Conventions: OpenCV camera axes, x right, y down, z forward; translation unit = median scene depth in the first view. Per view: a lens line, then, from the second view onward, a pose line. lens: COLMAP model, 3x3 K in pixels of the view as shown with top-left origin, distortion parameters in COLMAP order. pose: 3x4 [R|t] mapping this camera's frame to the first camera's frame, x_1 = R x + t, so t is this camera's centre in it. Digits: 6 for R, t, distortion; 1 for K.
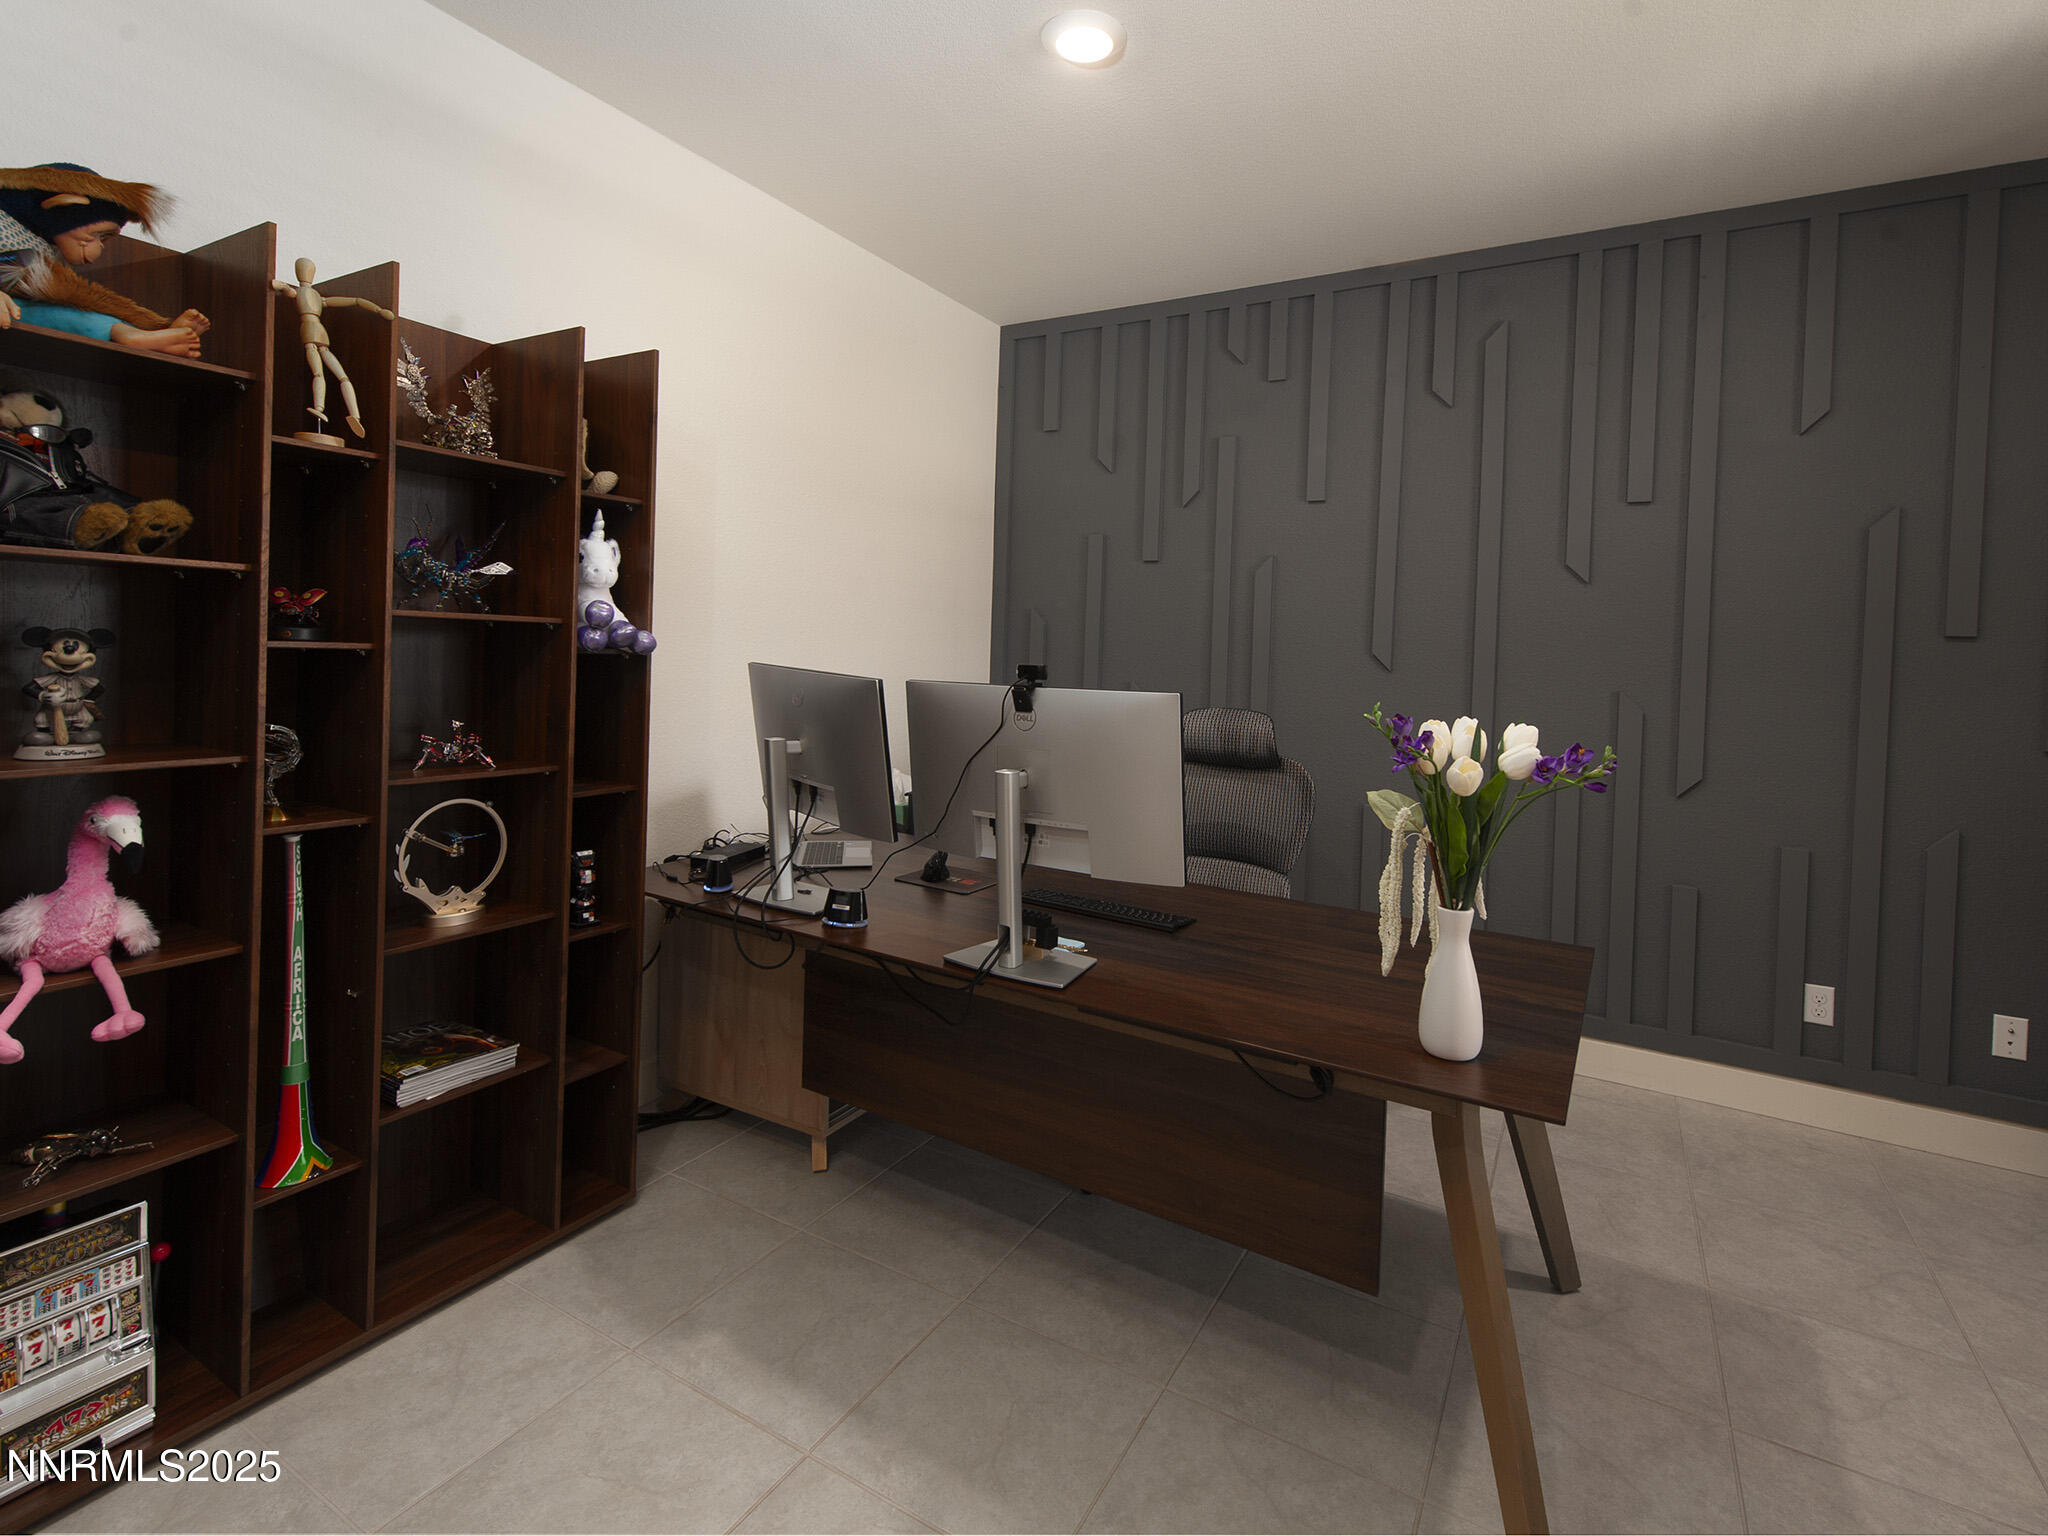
lens RADIAL K [[971.0, 0, 991.1], [0, 971.0, 756.8], [0, 0, 1]] dist [0.002643, -0.000657]
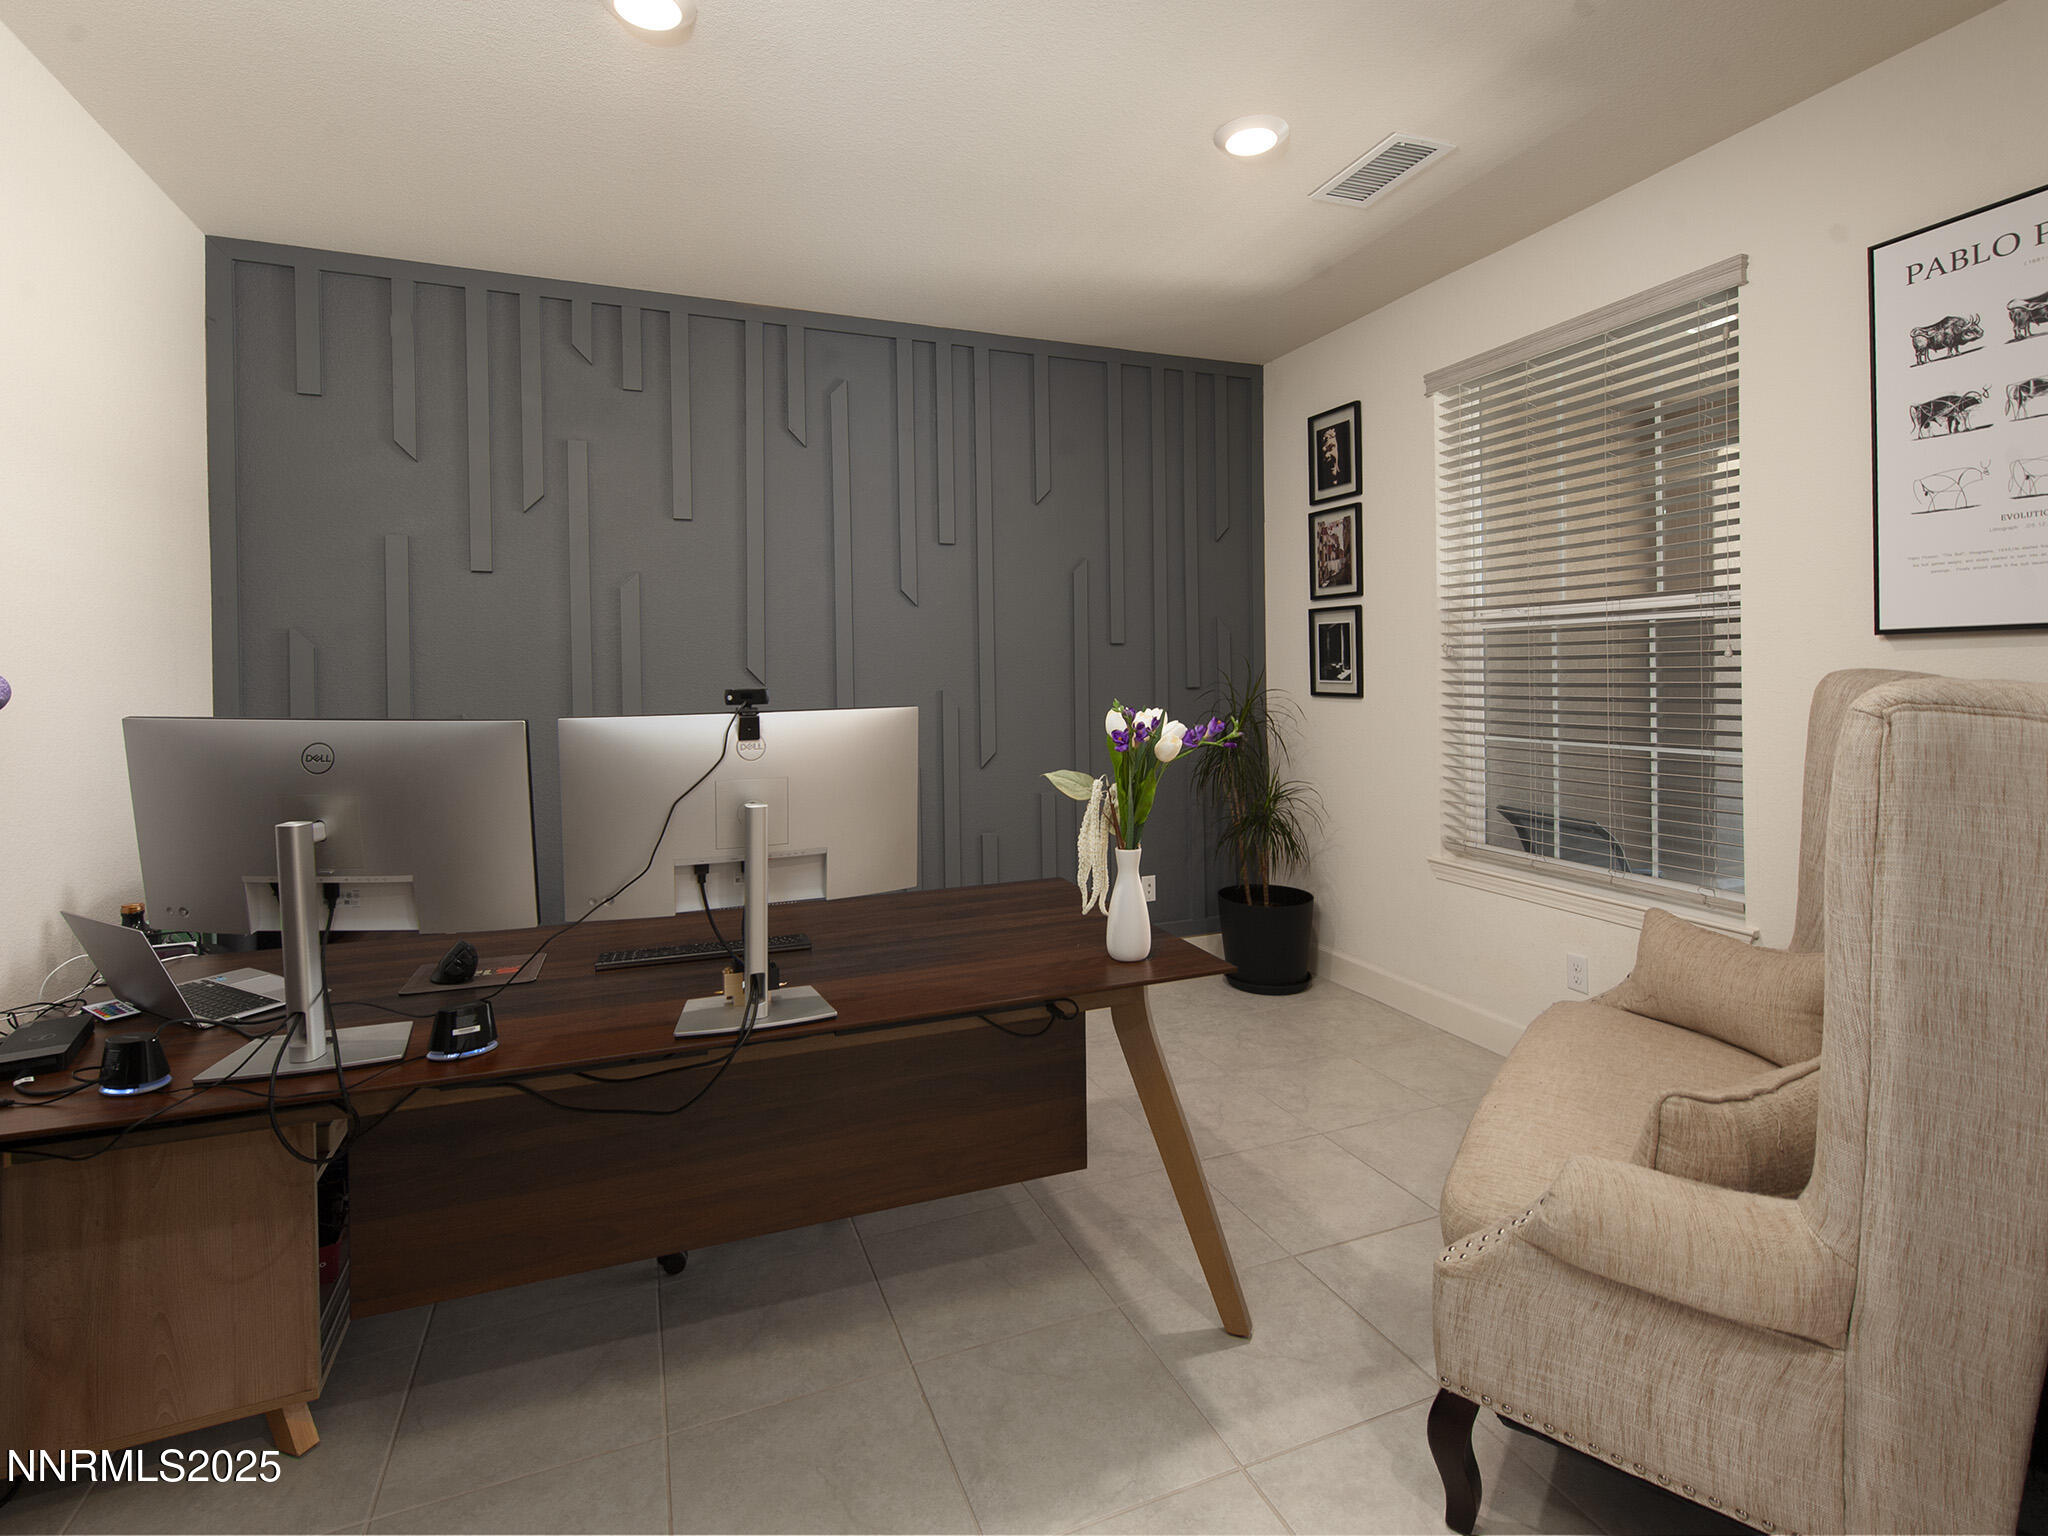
lens RADIAL K [[1011.7, 0, 1062.7], [0, 1011.7, 769.2], [0, 0, 1]] dist [-0.017977, -0.000569]
pose [[0.583452, -0.115787, 0.803852, -0.432865], [0.122503, 0.991007, 0.053829, -0.025264], [-0.802855, 0.067067, 0.592389, 0.140090]]
